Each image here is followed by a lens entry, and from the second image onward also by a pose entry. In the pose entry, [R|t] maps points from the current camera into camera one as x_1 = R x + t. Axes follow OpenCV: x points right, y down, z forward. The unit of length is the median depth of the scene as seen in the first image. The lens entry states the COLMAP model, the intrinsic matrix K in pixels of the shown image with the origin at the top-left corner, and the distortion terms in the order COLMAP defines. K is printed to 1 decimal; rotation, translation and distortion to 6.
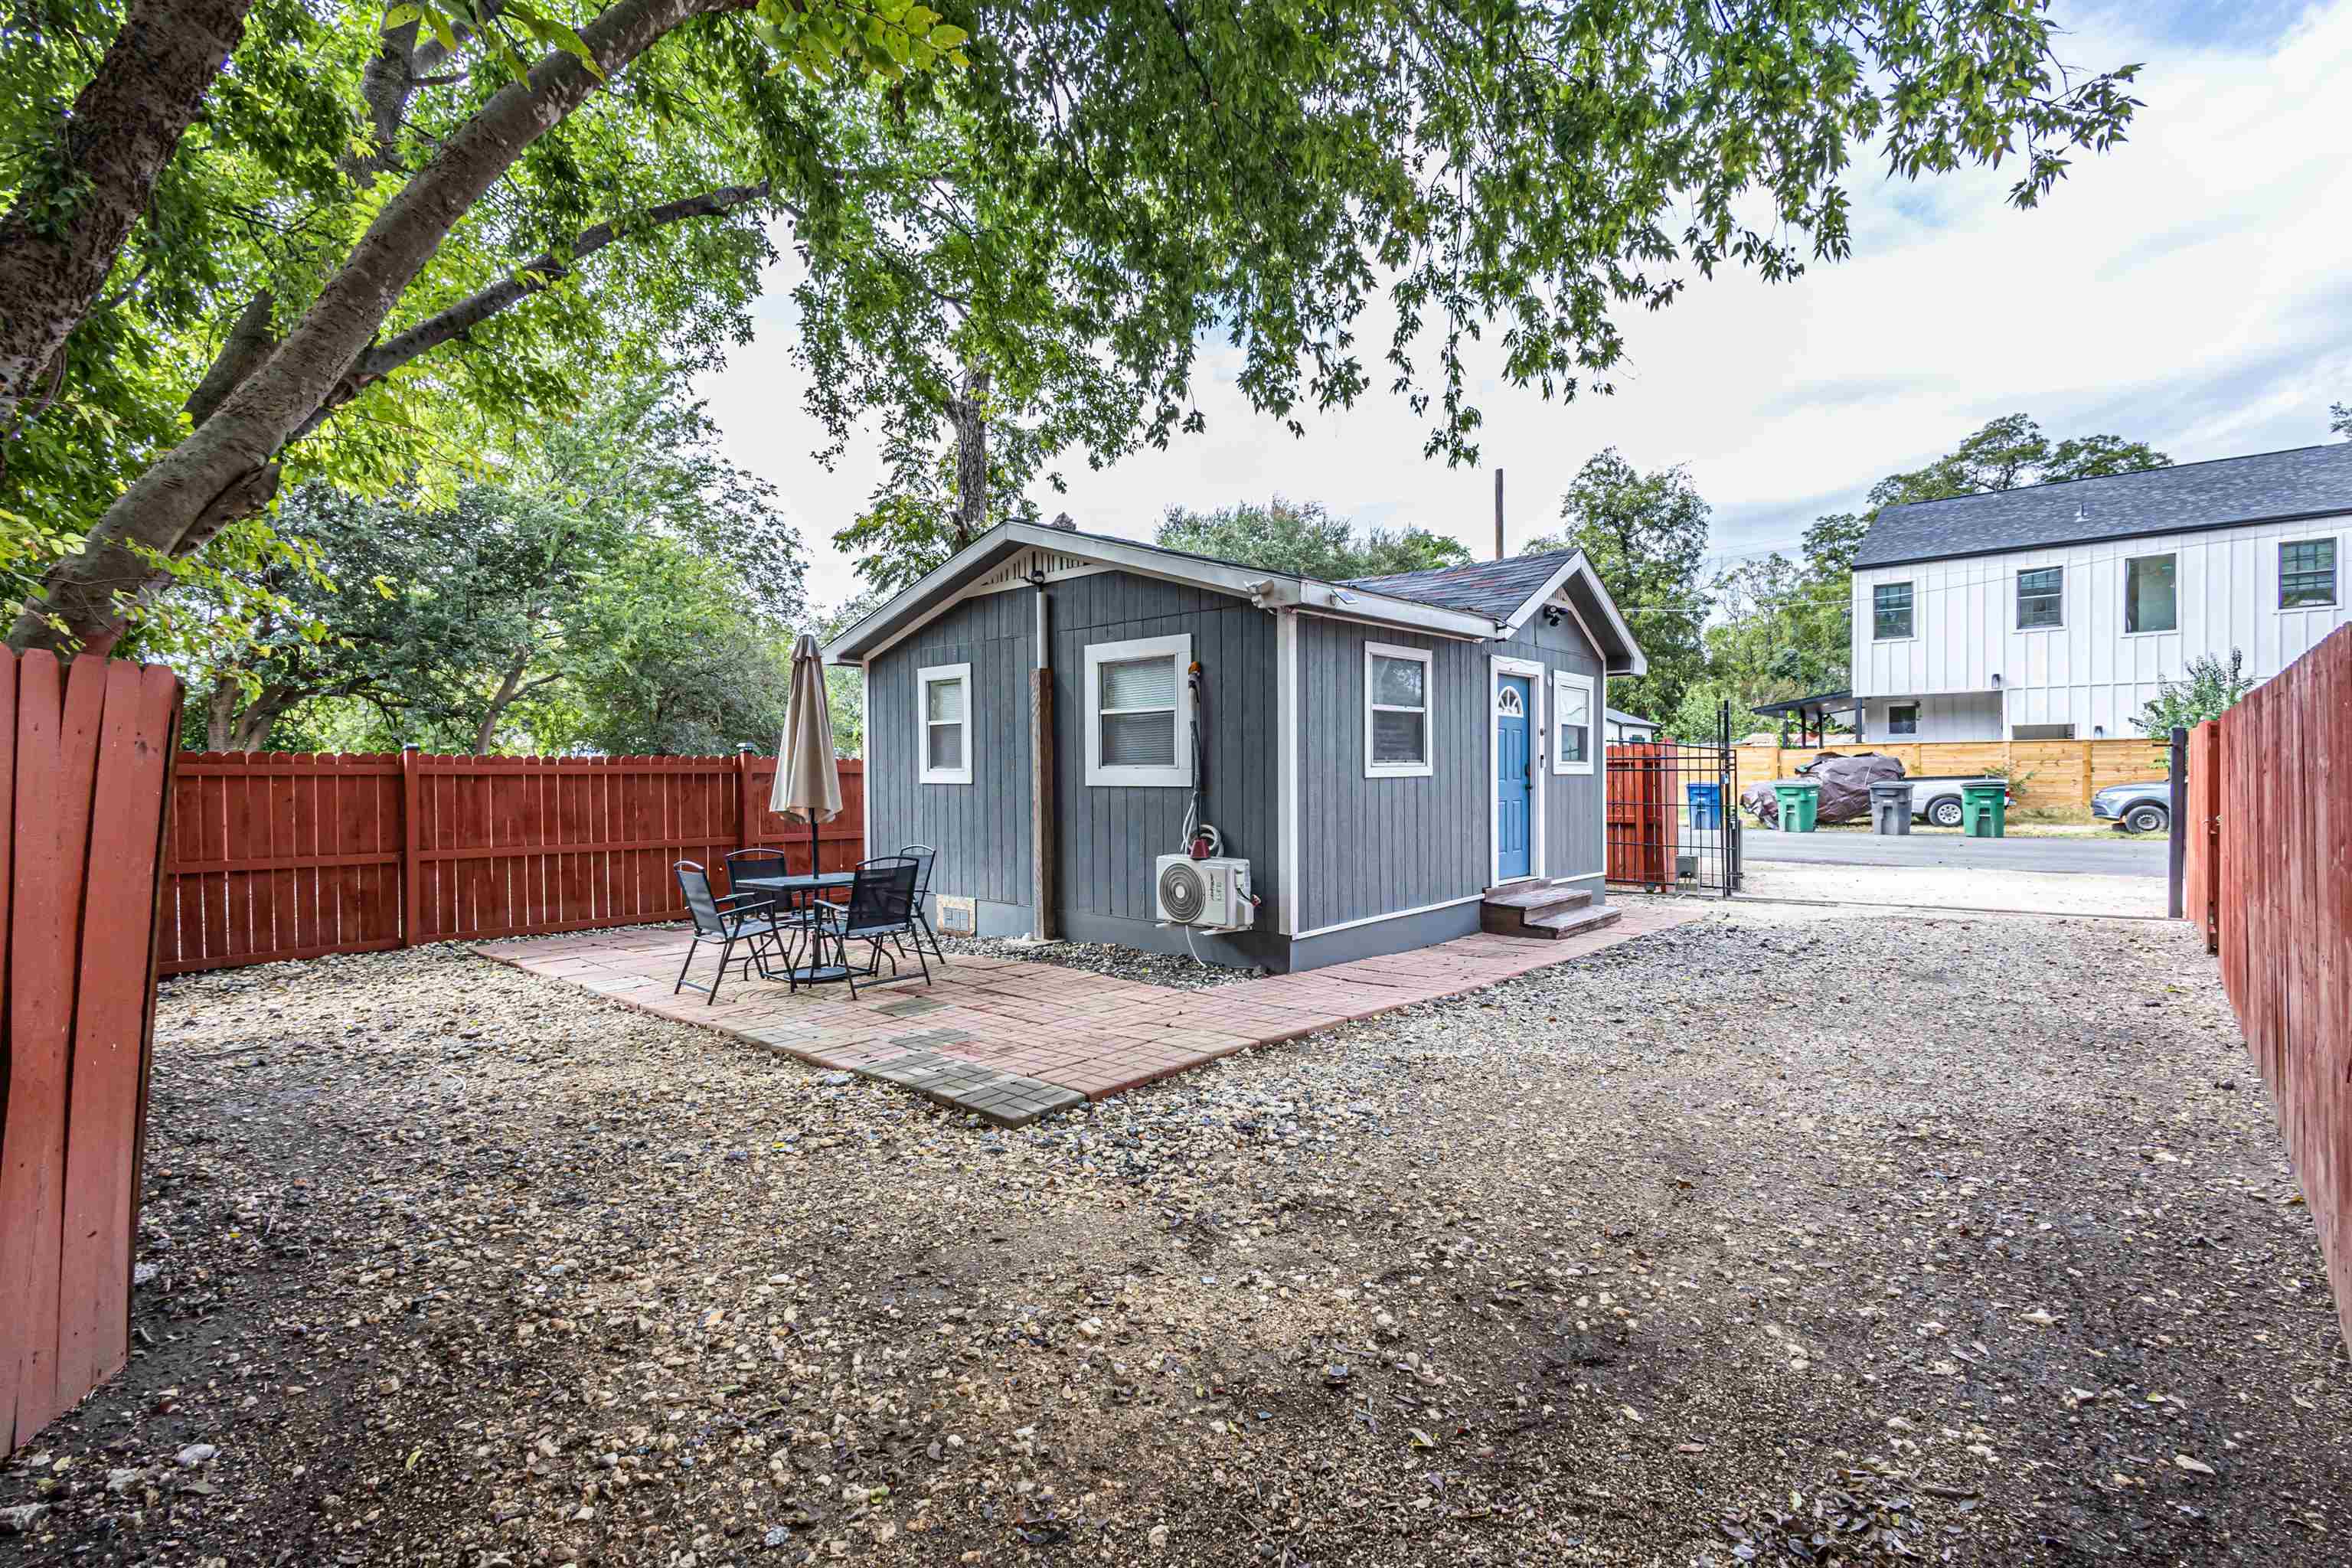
lens RADIAL K [[1087.9, 0, 1171.8], [0, 1087.9, 774.8], [0, 0, 1]] dist [0.005738, 0.002950]
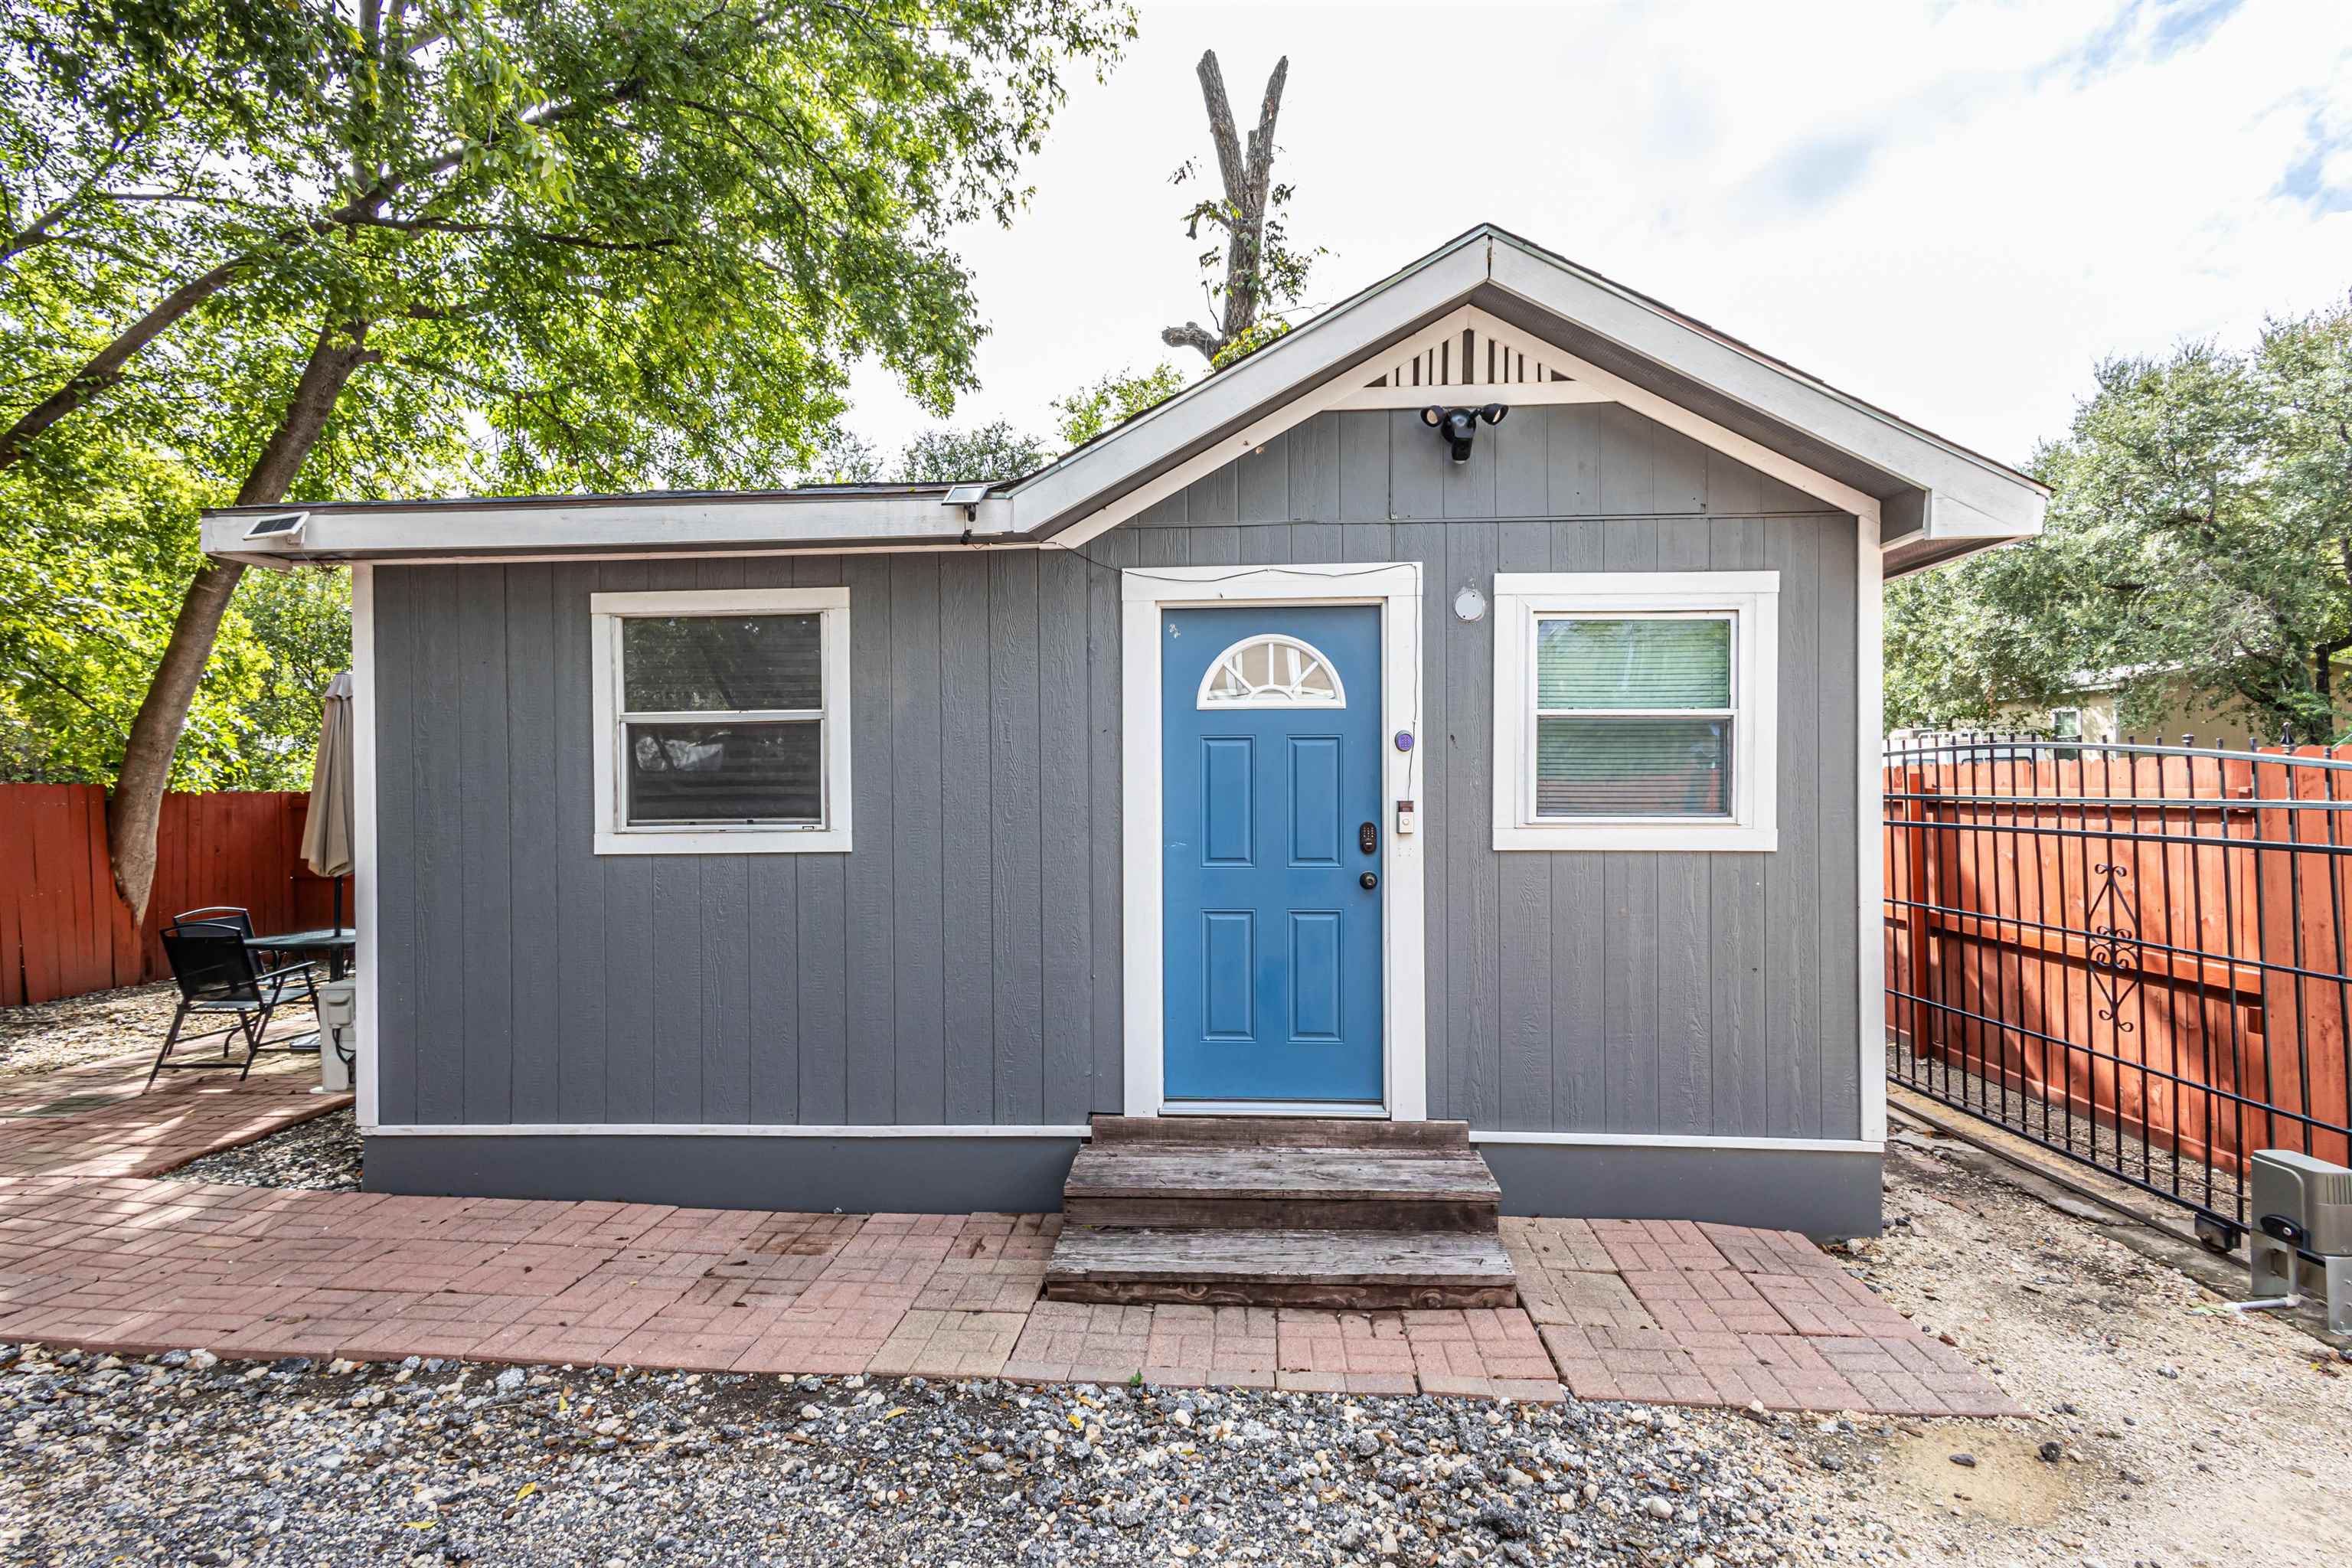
lens RADIAL K [[1087.9, 0, 1170.4], [0, 1087.9, 782.7], [0, 0, 1]] dist [0.005738, 0.002950]
pose [[0.619552, -0.022467, -0.784634, 0.701077], [0.001593, 0.999624, -0.027365, -0.016136], [0.784954, 0.015704, 0.619355, 0.829265]]
